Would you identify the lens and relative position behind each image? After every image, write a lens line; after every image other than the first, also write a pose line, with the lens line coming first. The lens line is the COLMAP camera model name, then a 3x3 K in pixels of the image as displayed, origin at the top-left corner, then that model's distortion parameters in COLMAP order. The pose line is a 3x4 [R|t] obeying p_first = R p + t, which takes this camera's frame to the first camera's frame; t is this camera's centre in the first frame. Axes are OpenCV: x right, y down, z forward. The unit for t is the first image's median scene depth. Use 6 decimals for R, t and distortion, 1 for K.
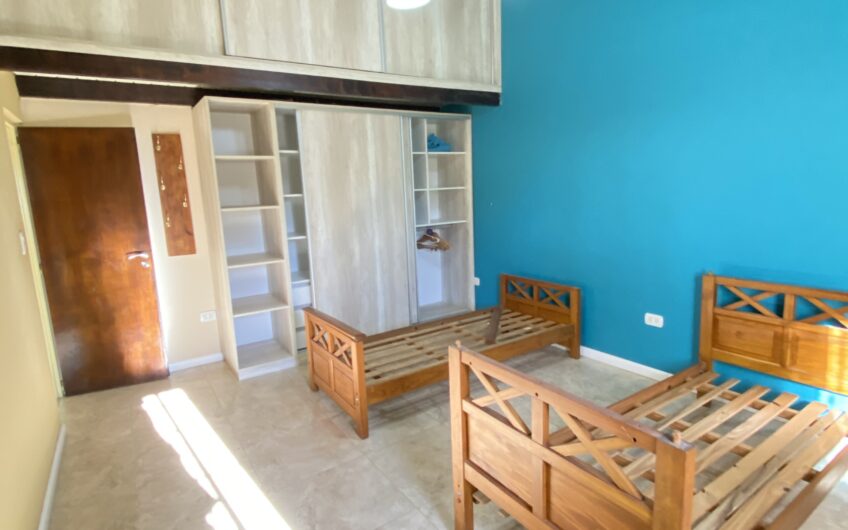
lens RADIAL K [[458.4, 0, 427.6], [0, 458.4, 263.1], [0, 0, 1]] dist [0.039978, -0.035299]
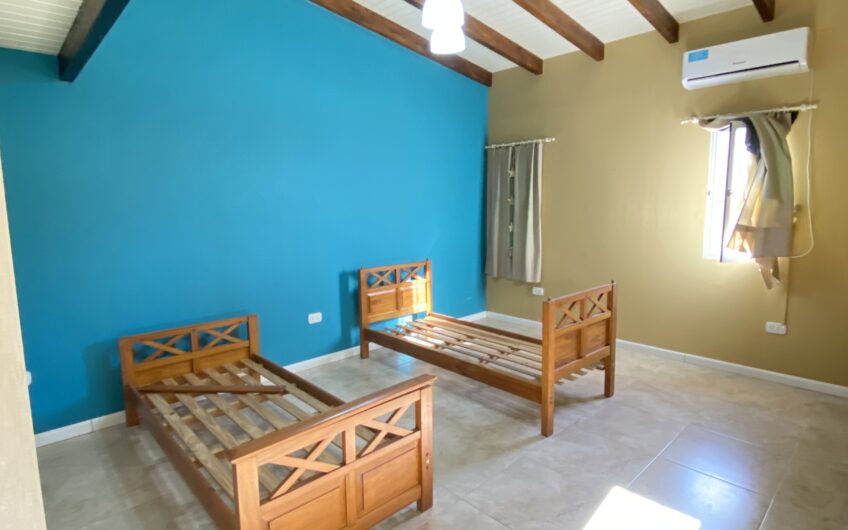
lens RADIAL K [[458.4, 0, 427.6], [0, 458.4, 263.1], [0, 0, 1]] dist [0.039978, -0.035299]
pose [[-0.164788, -0.090160, 0.982200, -0.602626], [0.182501, 0.975831, 0.120195, -0.089884], [-0.969298, 0.199059, -0.144351, 0.695335]]
